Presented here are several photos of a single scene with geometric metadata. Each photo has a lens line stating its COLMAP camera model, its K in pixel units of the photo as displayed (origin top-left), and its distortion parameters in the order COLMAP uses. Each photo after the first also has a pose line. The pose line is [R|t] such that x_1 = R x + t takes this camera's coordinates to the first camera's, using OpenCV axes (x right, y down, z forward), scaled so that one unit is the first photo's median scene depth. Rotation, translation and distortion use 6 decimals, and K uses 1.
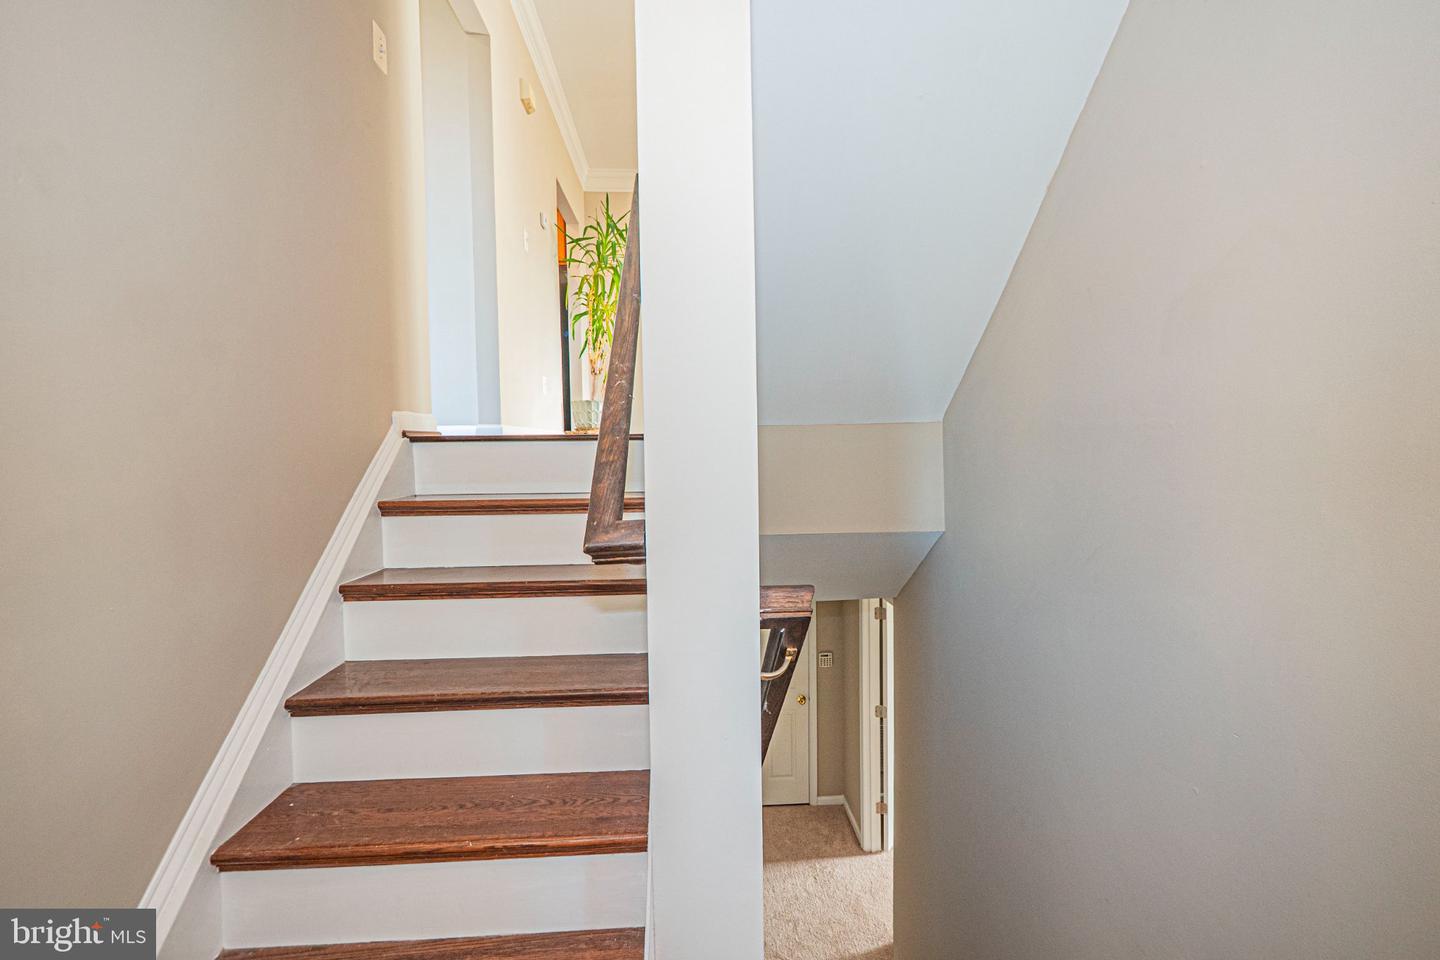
lens RADIAL K [[606.1, 0, 718.8], [0, 606.1, 470.1], [0, 0, 1]] dist [-0.009467, 0.000603]
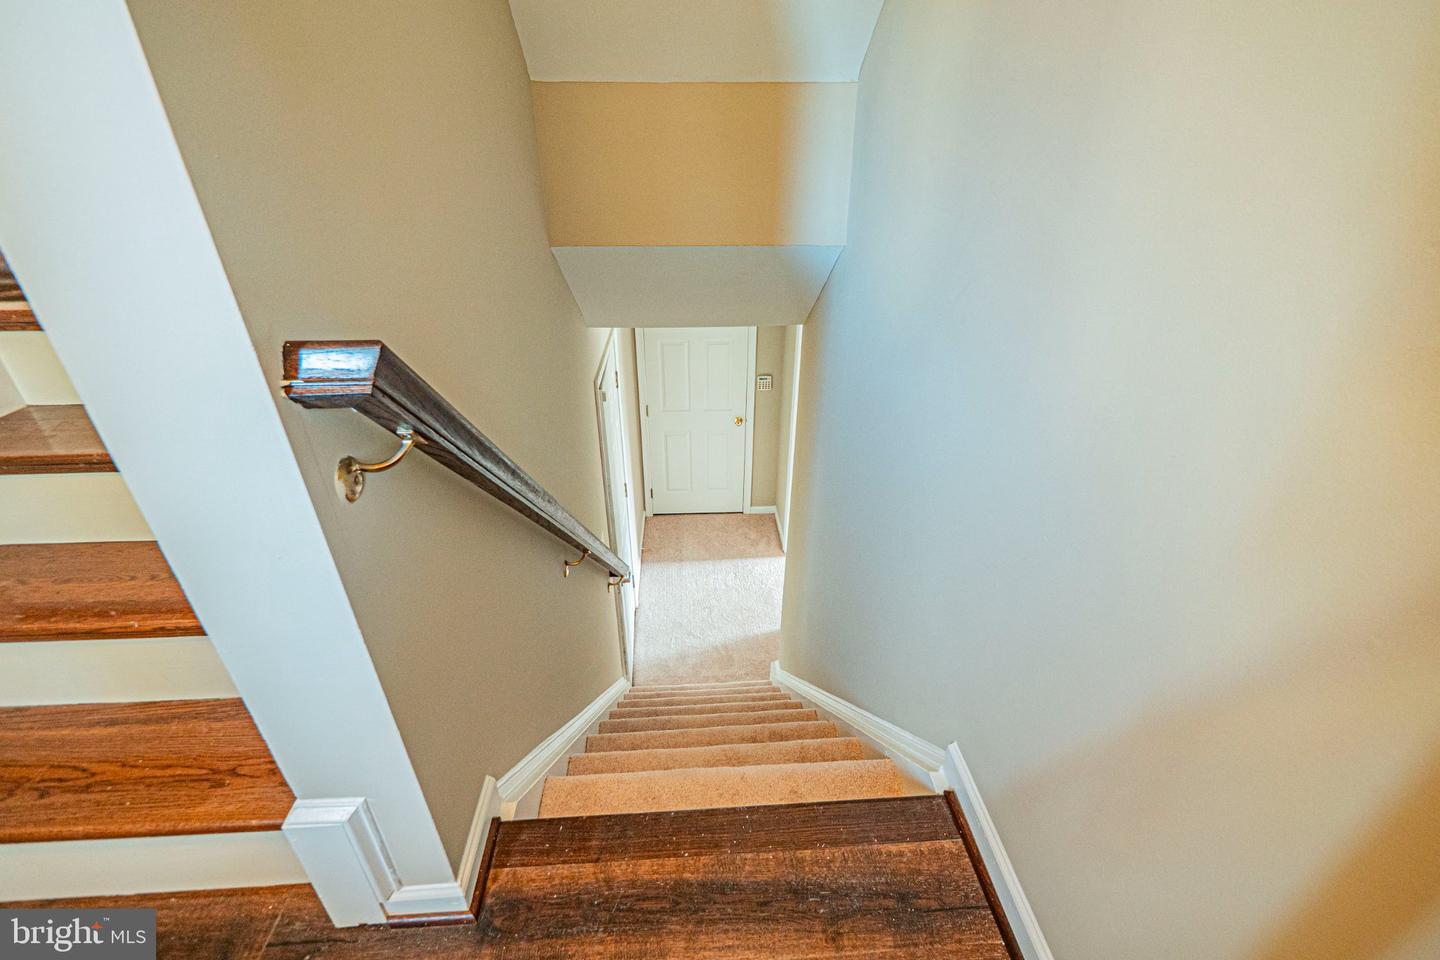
lens RADIAL K [[606.1, 0, 718.8], [0, 606.1, 470.1], [0, 0, 1]] dist [-0.009467, 0.000603]
pose [[0.999822, 0.016026, 0.009941, 0.111507], [-0.018785, 0.892802, 0.450057, 0.005830], [-0.001662, -0.450163, 0.892945, 0.090717]]
